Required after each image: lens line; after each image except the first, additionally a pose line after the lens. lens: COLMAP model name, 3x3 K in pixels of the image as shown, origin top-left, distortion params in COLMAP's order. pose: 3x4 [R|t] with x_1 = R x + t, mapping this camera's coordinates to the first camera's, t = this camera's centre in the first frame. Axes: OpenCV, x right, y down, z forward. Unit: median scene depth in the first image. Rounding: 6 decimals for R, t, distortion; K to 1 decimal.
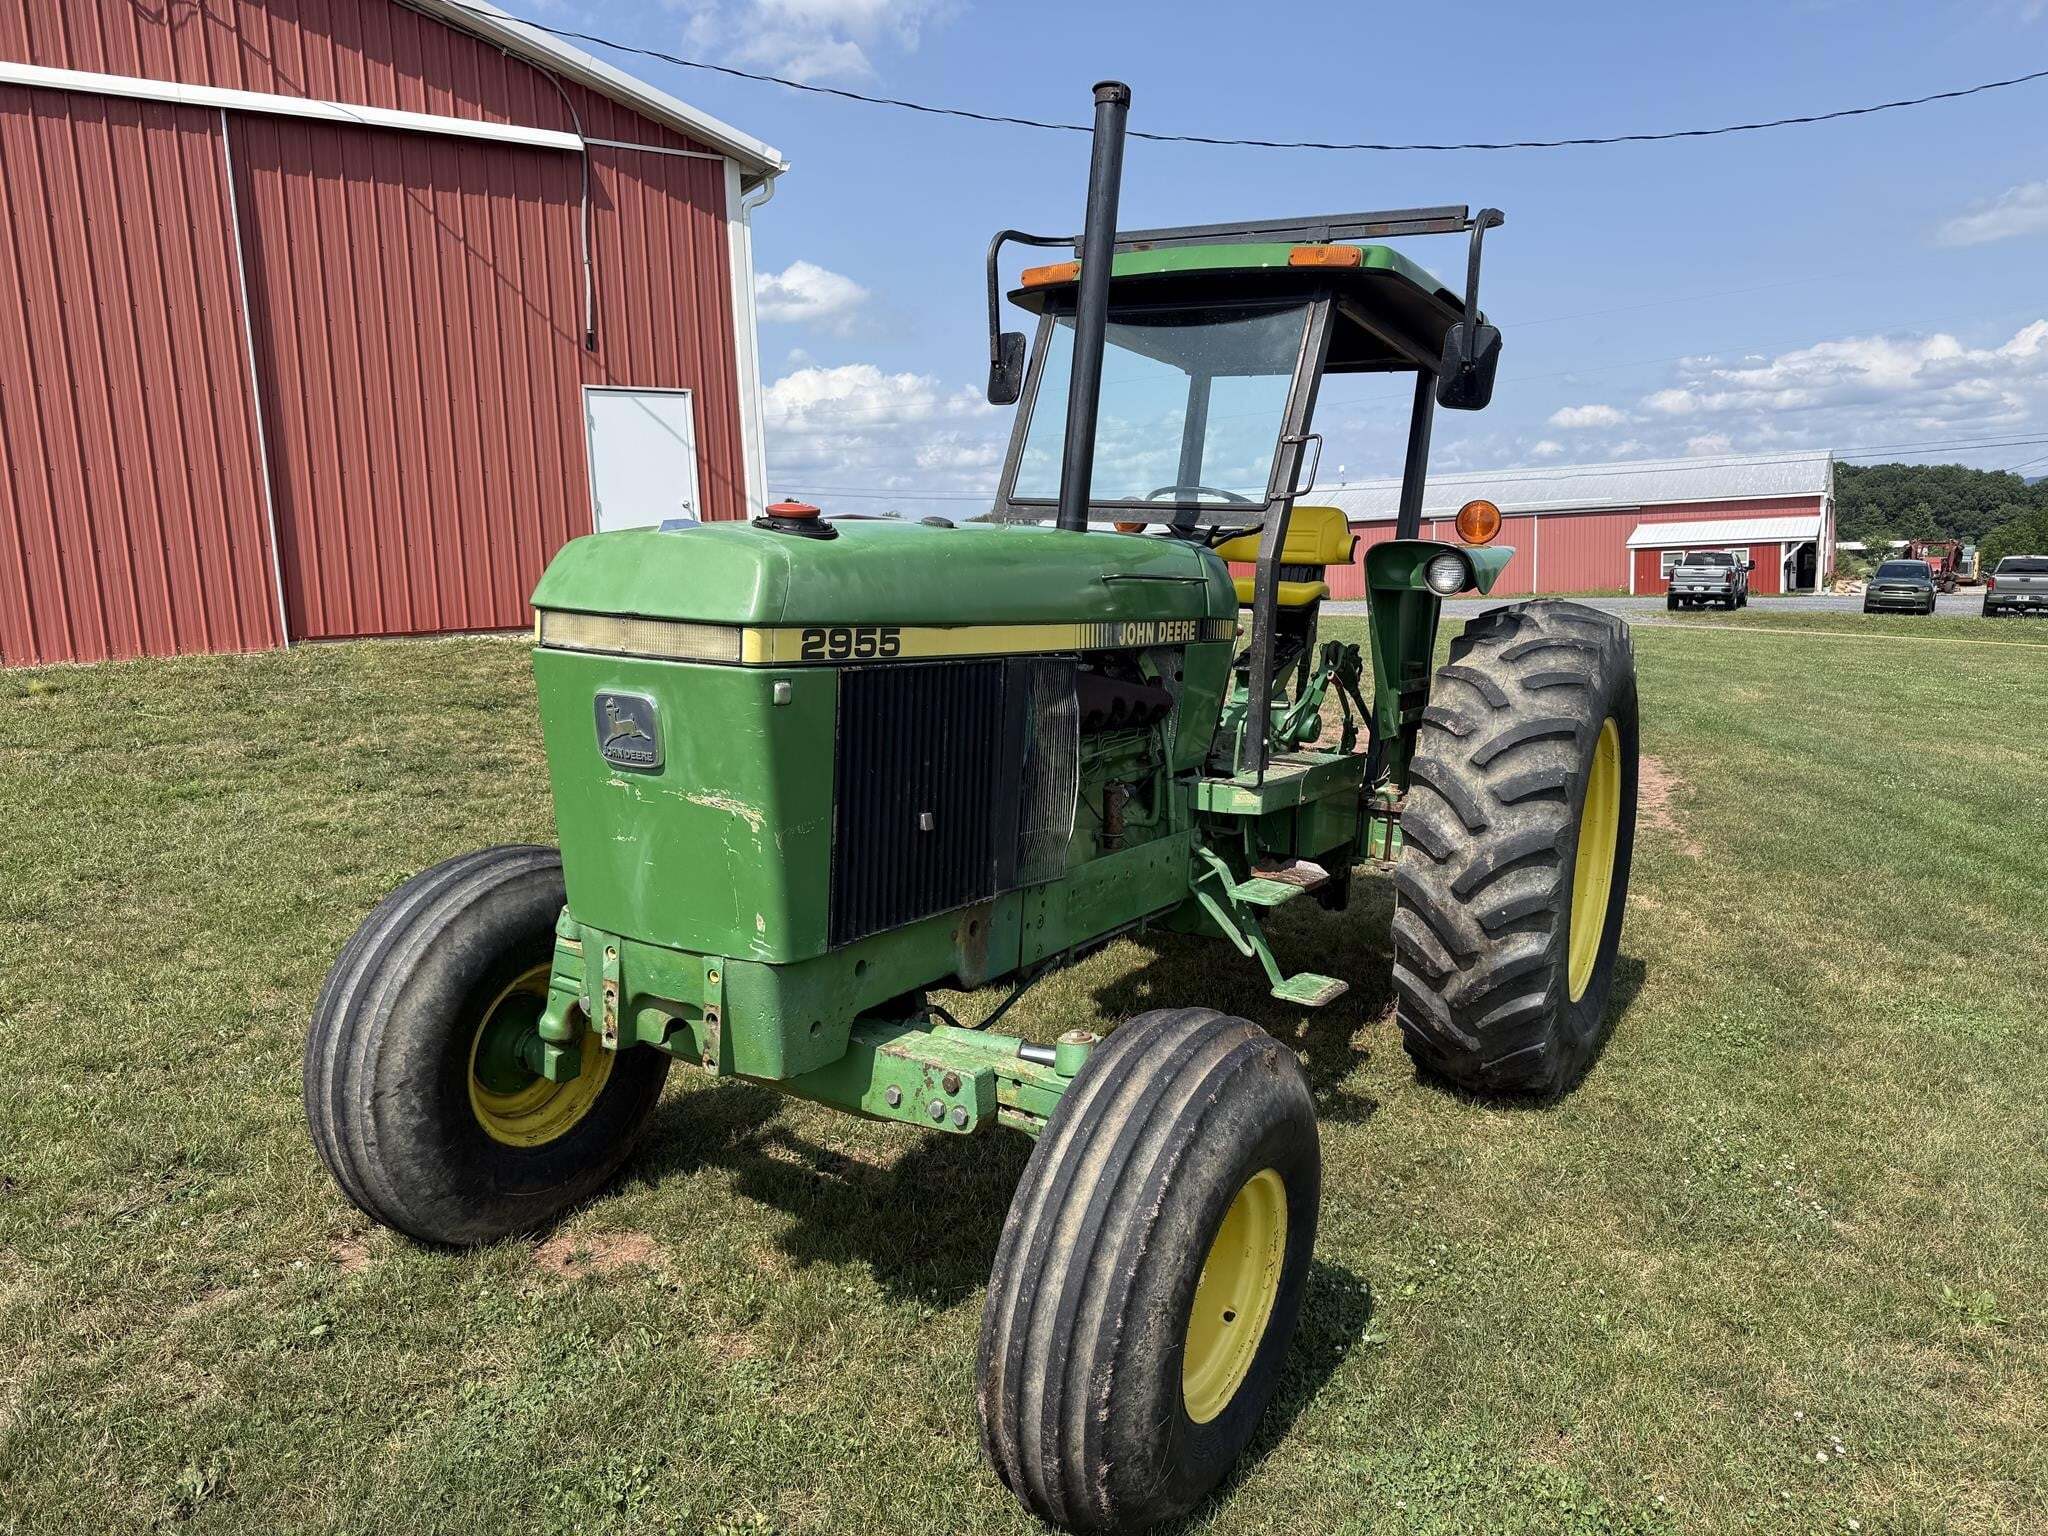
lens RADIAL K [[1429.0, 0, 1030.8], [0, 1429.0, 773.9], [0, 0, 1]] dist [0.101221, -0.139631]
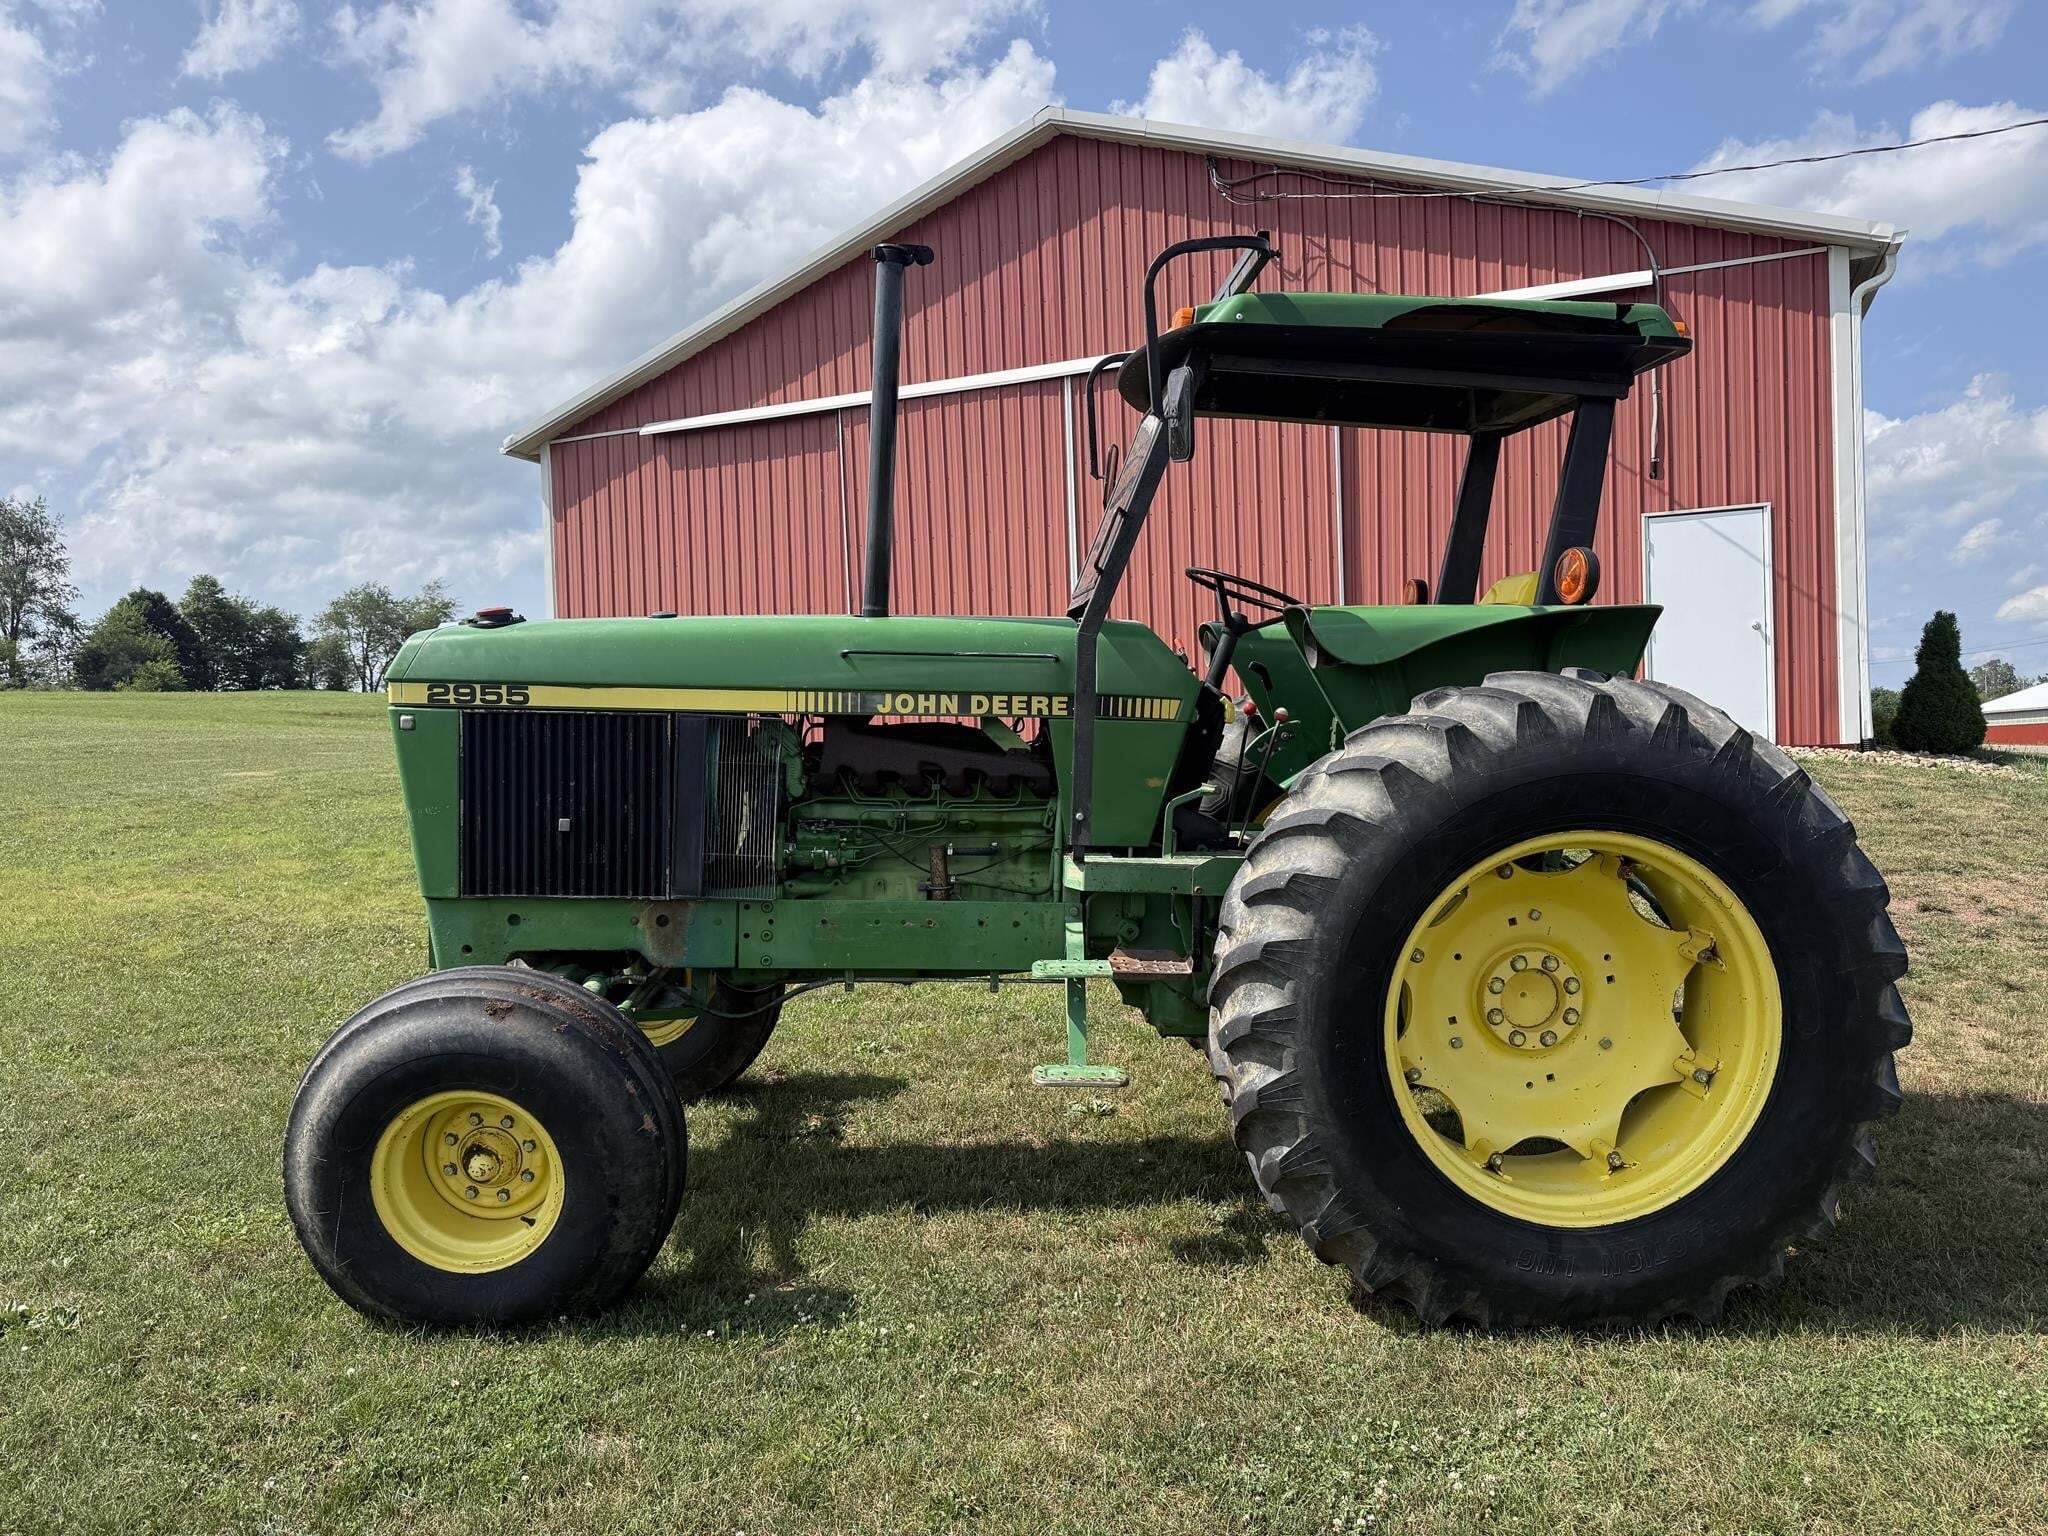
lens RADIAL K [[1445.5, 0, 1022.5], [0, 1445.5, 778.8], [0, 0, 1]] dist [0.193138, -0.368757]
pose [[0.522958, 0.019963, -0.852125, 1.000214], [-0.112197, 0.992639, -0.045602, 0.002935], [0.844942, 0.119454, 0.521348, 0.449651]]
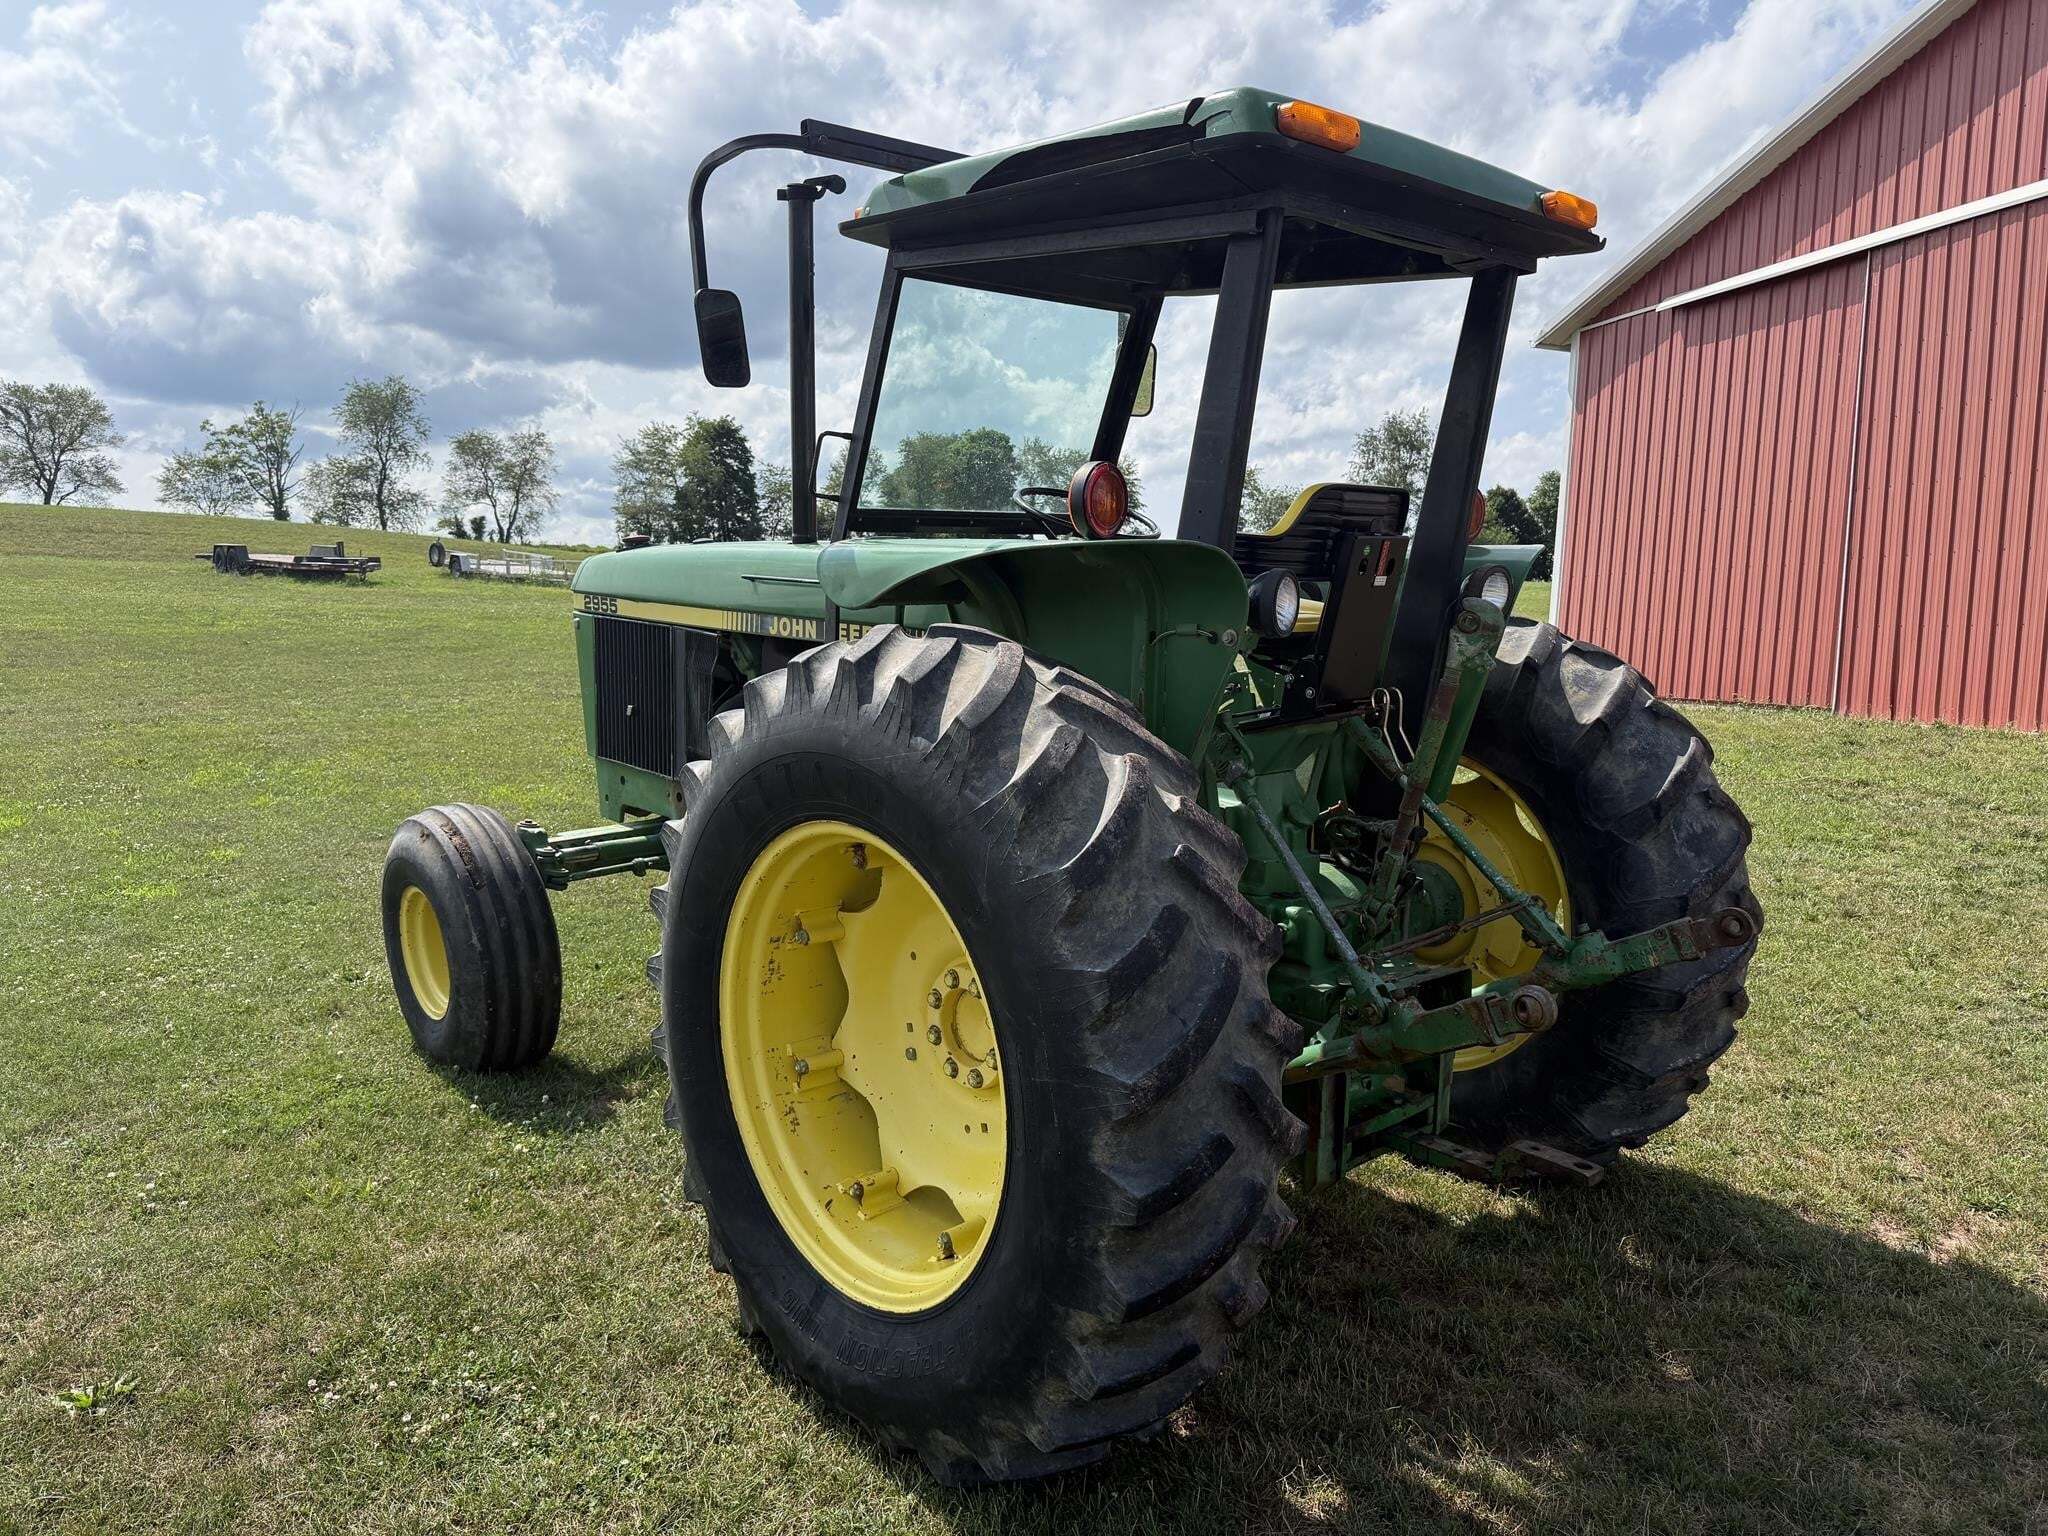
lens RADIAL K [[1533.4, 0, 976.4], [0, 1533.4, 768.6], [0, 0, 1]] dist [-0.000801, 0.002240]
pose [[-0.342201, 0.083572, -0.935903, 1.126448], [-0.180706, 0.971590, 0.152831, -0.190269], [0.922087, 0.221422, -0.317378, 1.452226]]
